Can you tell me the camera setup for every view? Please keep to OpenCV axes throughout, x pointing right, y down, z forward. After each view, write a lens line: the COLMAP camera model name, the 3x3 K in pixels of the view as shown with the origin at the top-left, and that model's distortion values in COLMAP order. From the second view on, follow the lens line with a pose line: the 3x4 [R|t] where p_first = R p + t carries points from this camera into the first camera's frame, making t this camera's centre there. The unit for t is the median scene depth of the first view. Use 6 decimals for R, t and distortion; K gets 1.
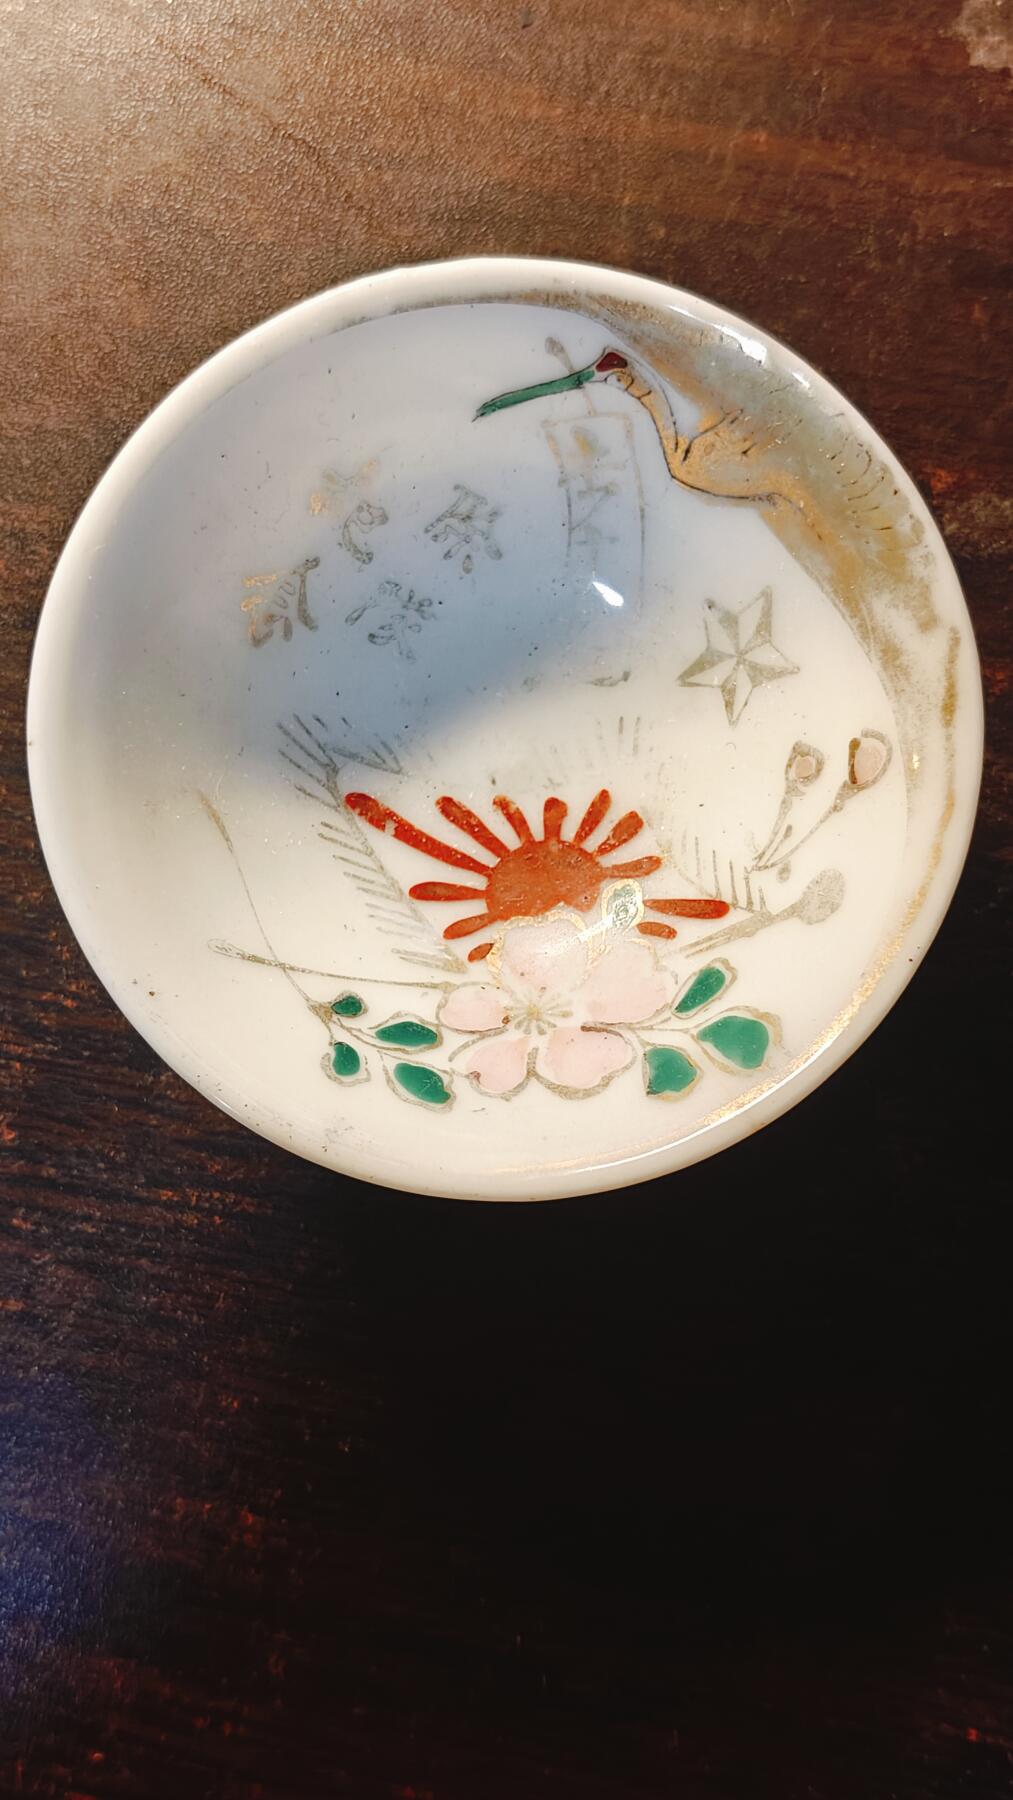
lens RADIAL K [[1831.0, 0, 516.4], [0, 1831.0, 908.6], [0, 0, 1]] dist [-0.012589, -0.025331]
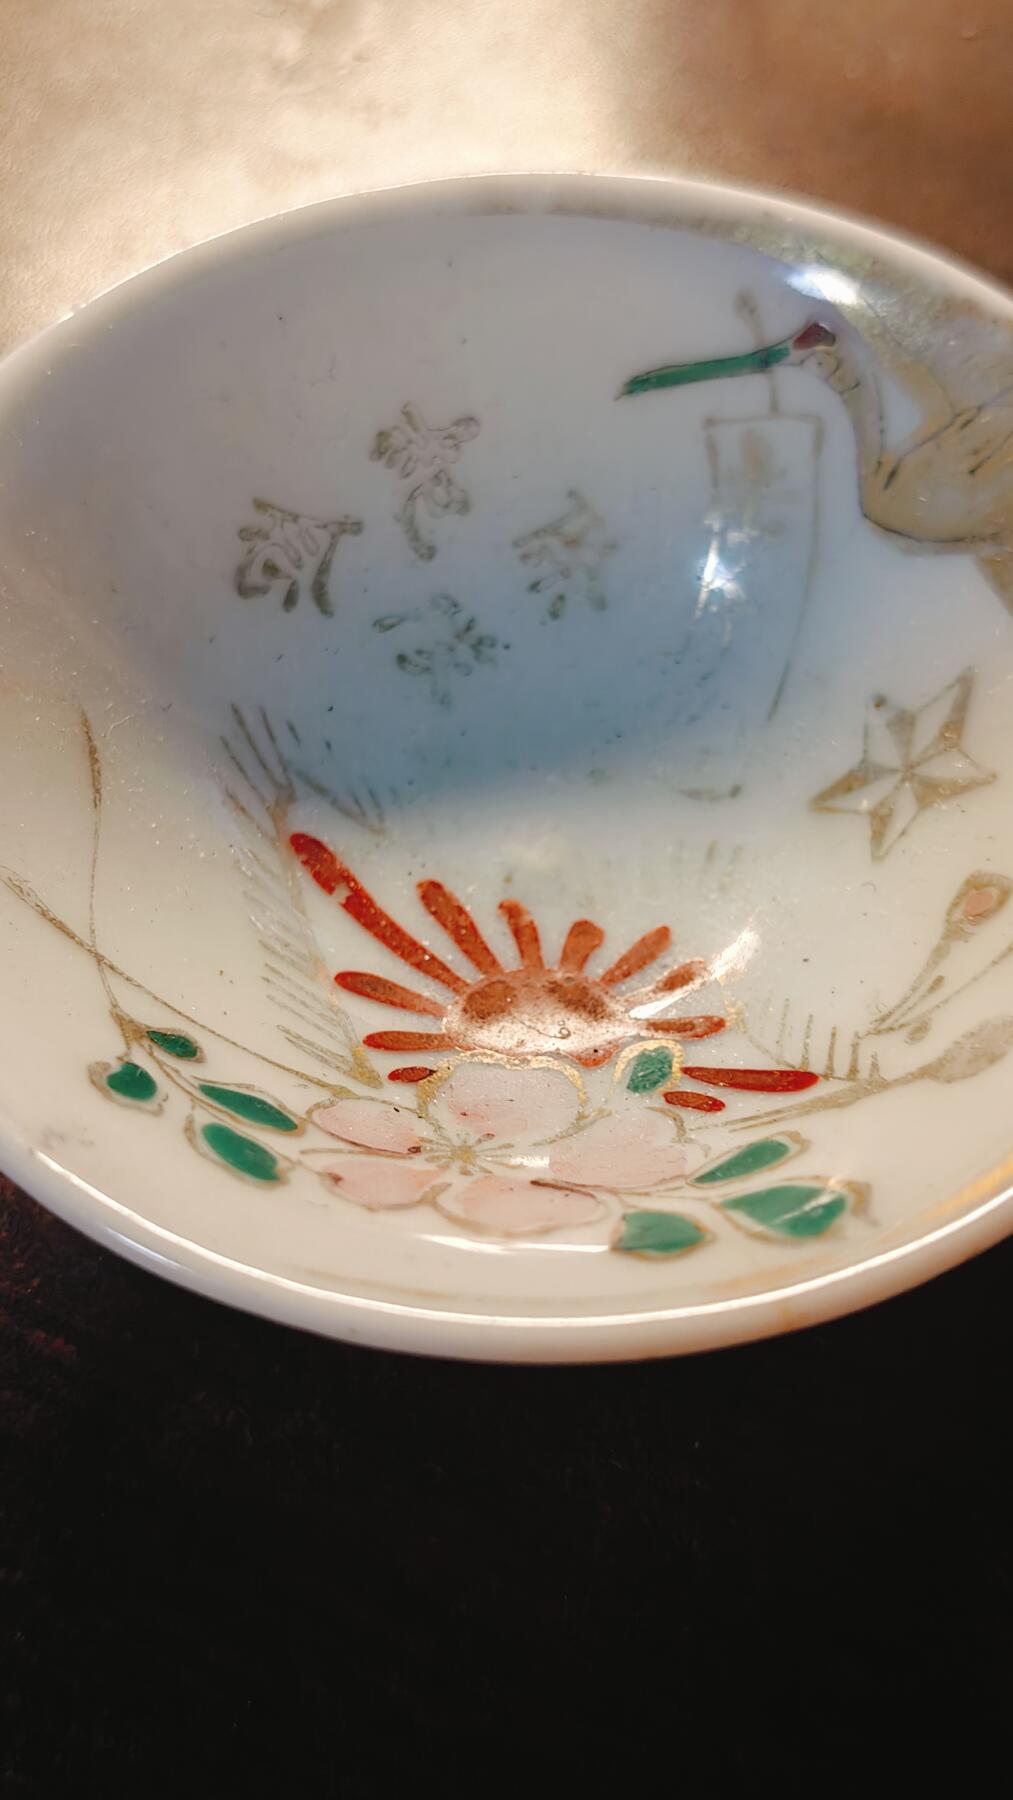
lens RADIAL K [[1831.0, 0, 516.4], [0, 1831.0, 908.6], [0, 0, 1]] dist [-0.012589, -0.025331]
pose [[0.960730, 0.245151, -0.129997, 0.083929], [-0.277470, 0.853698, -0.440693, 0.245868], [0.002942, 0.459457, 0.888195, 0.424092]]
